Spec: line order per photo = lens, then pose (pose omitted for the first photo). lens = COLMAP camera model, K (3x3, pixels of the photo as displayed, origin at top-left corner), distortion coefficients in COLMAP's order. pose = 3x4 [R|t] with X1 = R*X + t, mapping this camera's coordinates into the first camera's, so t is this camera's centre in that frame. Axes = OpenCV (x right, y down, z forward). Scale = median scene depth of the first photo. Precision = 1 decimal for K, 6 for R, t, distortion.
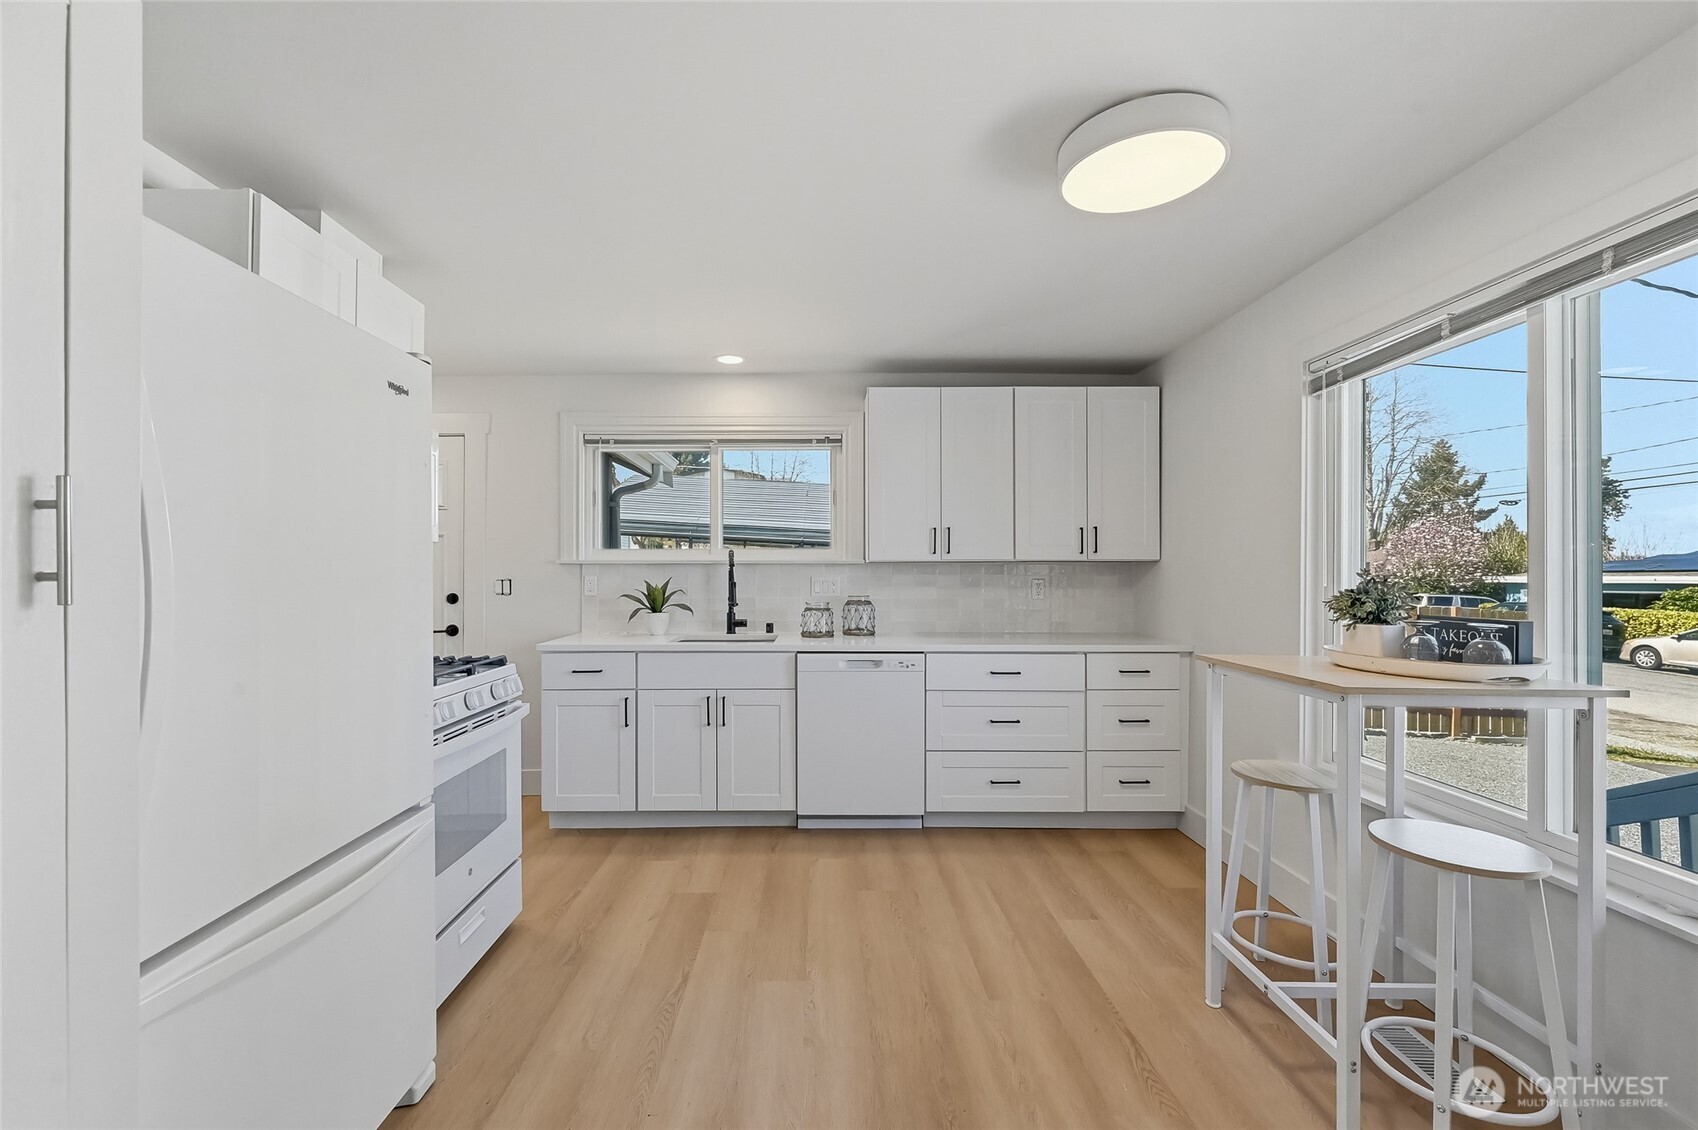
lens RADIAL K [[719.5, 0, 829.6], [0, 719.5, 564.8], [0, 0, 1]] dist [0.014410, -0.000276]
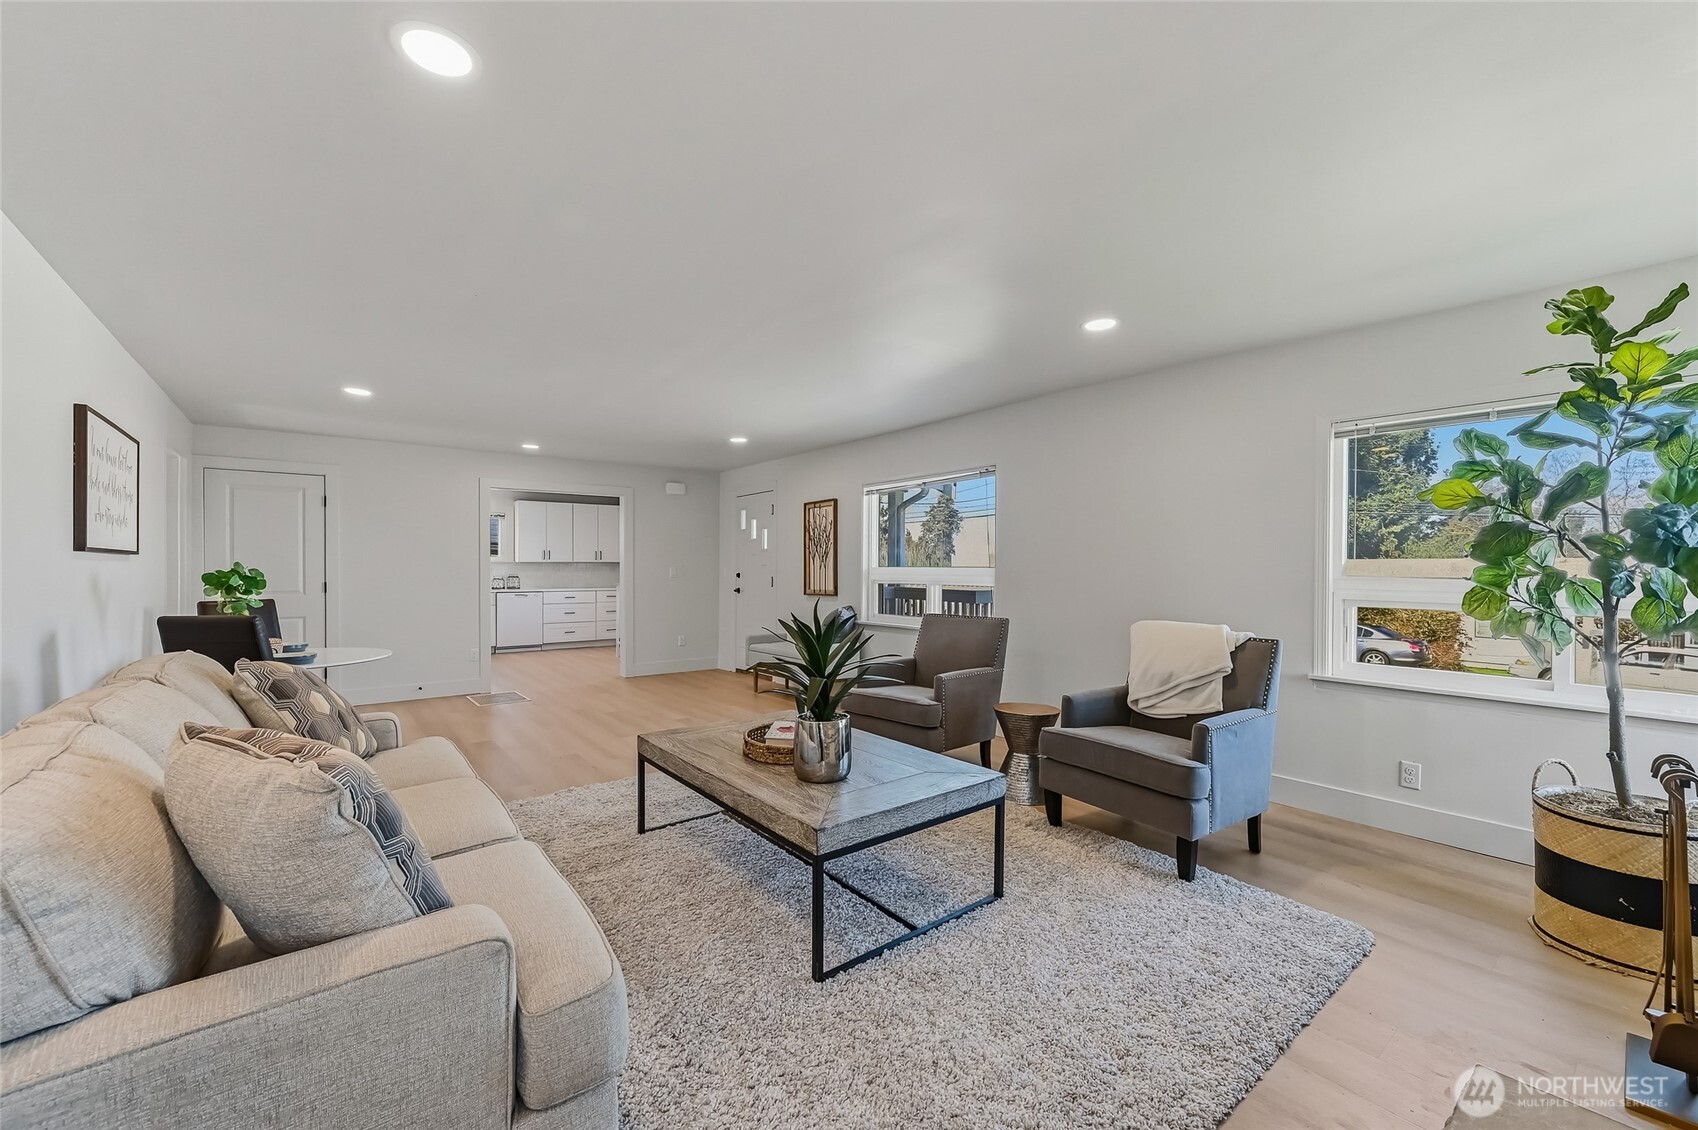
lens RADIAL K [[681.4, 0, 855.3], [0, 681.4, 575.7], [0, 0, 1]] dist [-0.001988, 0.000980]
pose [[0.789977, -0.006034, 0.613107, -0.575779], [-0.008106, 0.999761, 0.020284, -0.016790], [-0.613083, -0.020994, 0.789739, -2.036669]]
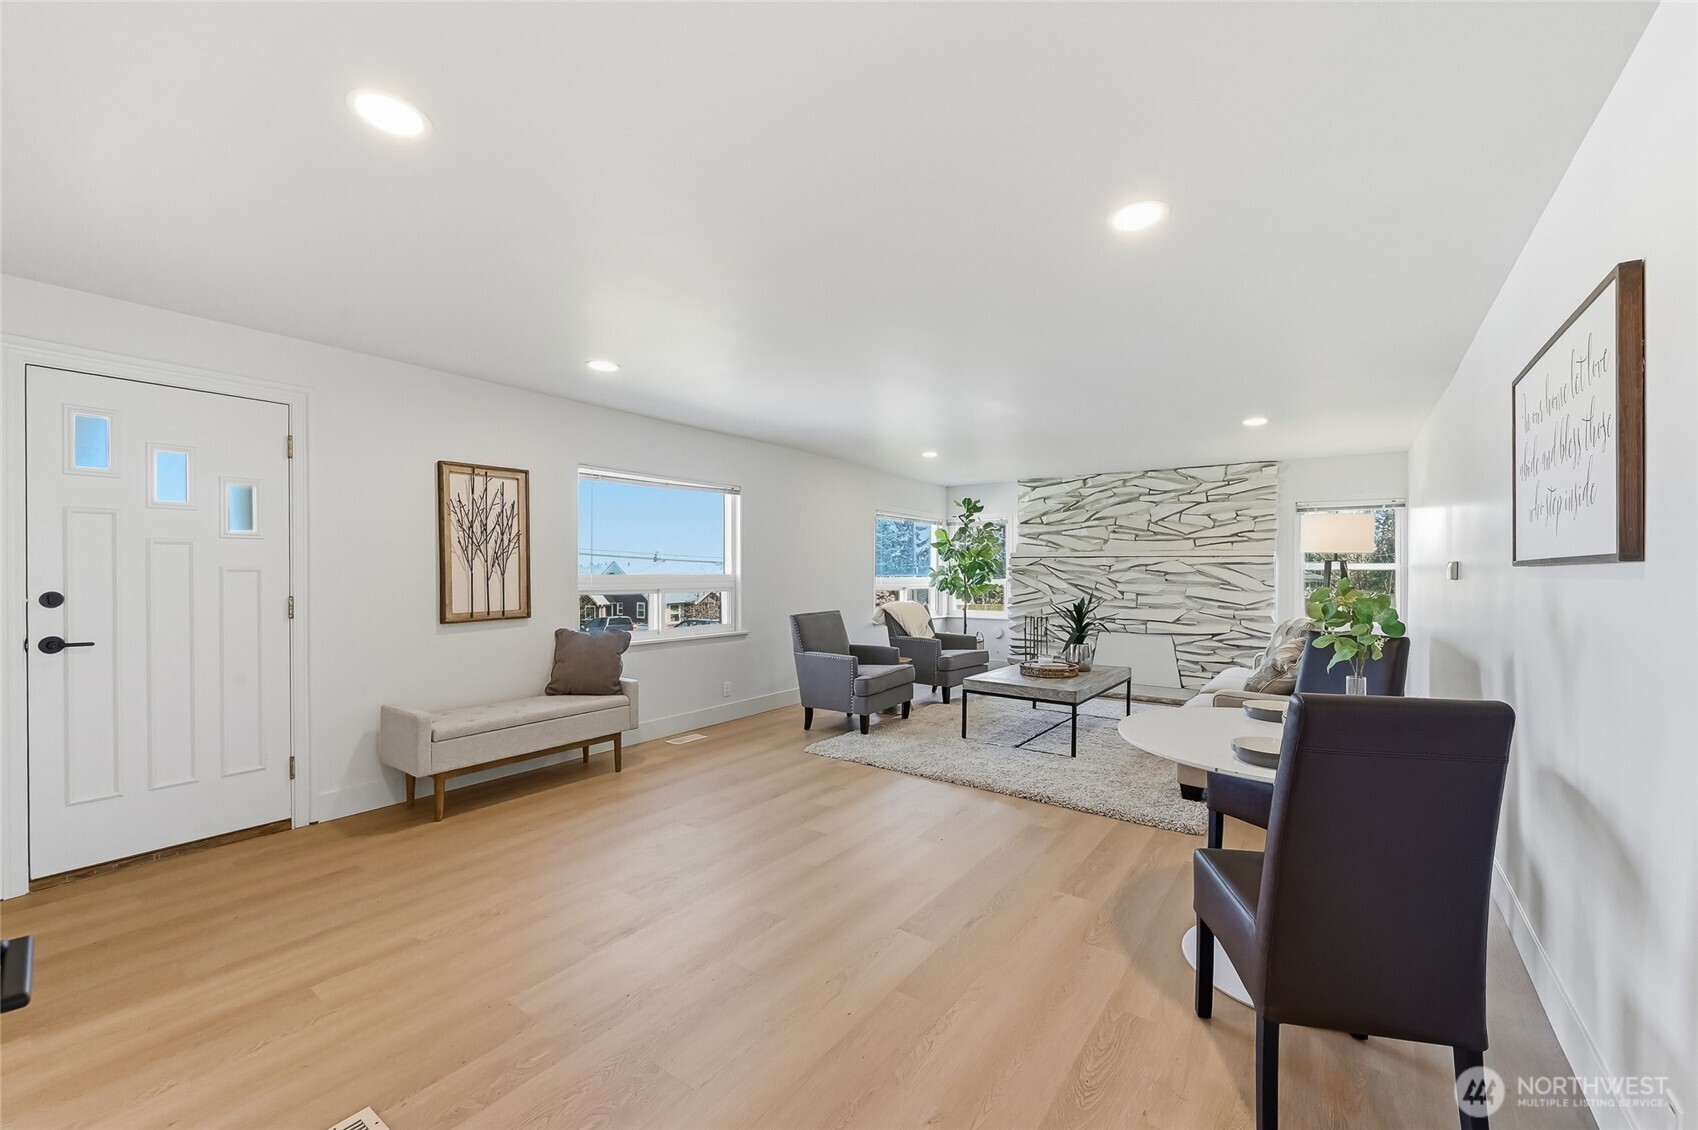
lens RADIAL K [[681.4, 0, 843.0], [0, 681.4, 574.7], [0, 0, 1]] dist [-0.001988, 0.000980]
pose [[-0.794581, -0.007496, 0.607112, -0.671323], [-0.011916, 0.999924, -0.003250, -0.004061], [-0.607041, -0.009817, -0.794610, 0.021988]]
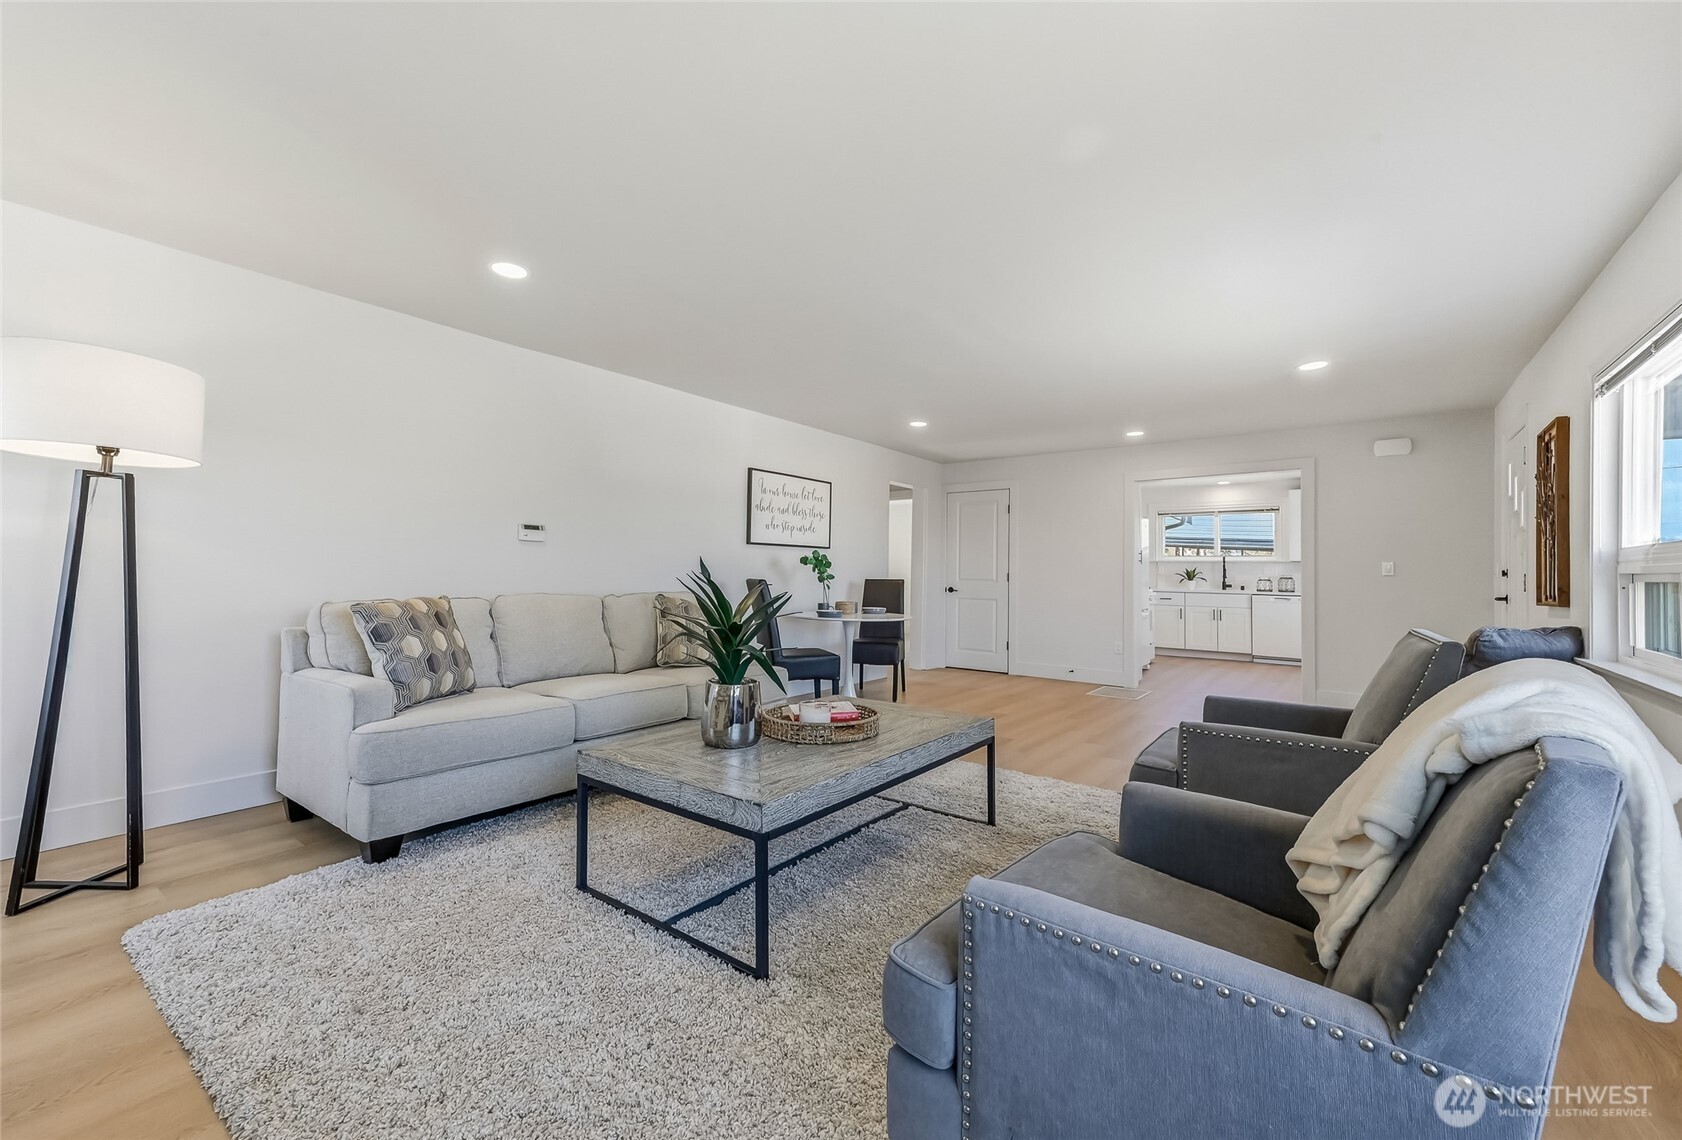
lens RADIAL K [[686.9, 0, 814.4], [0, 686.9, 556.9], [0, 0, 1]] dist [0.010439, -0.000266]
pose [[0.778184, -0.003194, -0.628029, 0.288473], [-0.006850, 0.999884, -0.013572, 0.026643], [0.627999, 0.014863, 0.778072, -1.951814]]
